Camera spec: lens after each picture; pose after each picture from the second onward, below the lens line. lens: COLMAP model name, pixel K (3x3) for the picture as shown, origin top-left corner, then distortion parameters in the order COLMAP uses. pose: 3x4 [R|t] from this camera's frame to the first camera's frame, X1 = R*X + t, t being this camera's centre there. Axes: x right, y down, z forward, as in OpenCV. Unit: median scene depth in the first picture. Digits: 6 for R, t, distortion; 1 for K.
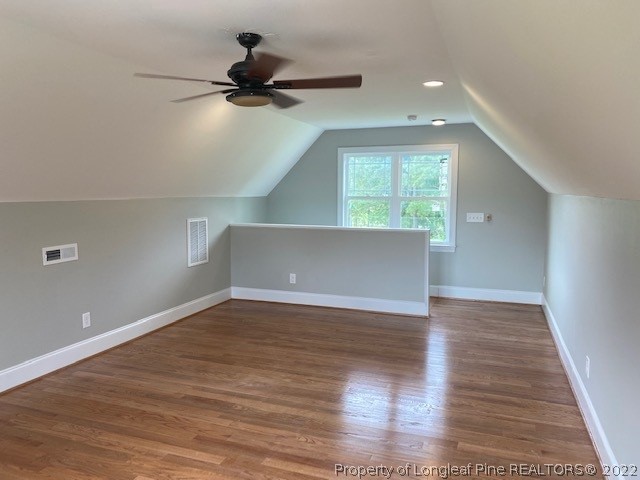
lens RADIAL K [[494.1, 0, 319.0], [0, 494.1, 241.7], [0, 0, 1]] dist [0.022723, -0.018160]
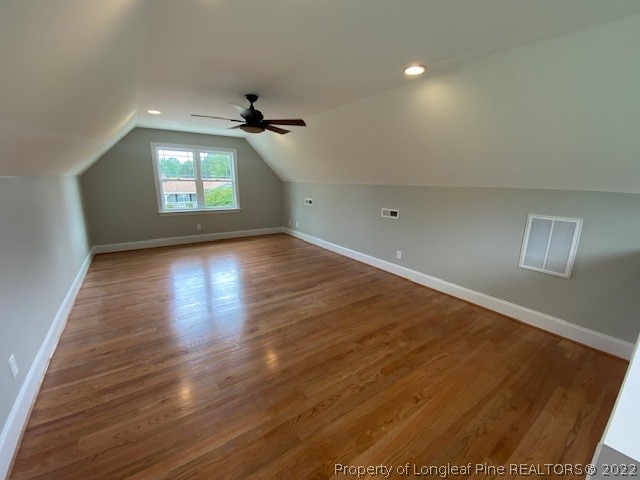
lens RADIAL K [[260.7, 0, 322.0], [0, 260.7, 239.3], [0, 0, 1]] dist [0.011019, -0.015319]
pose [[-0.578141, 0.165324, -0.799012, 0.436913], [-0.108145, 0.955092, 0.275869, -0.124899], [0.808738, 0.245900, -0.534299, 1.318922]]
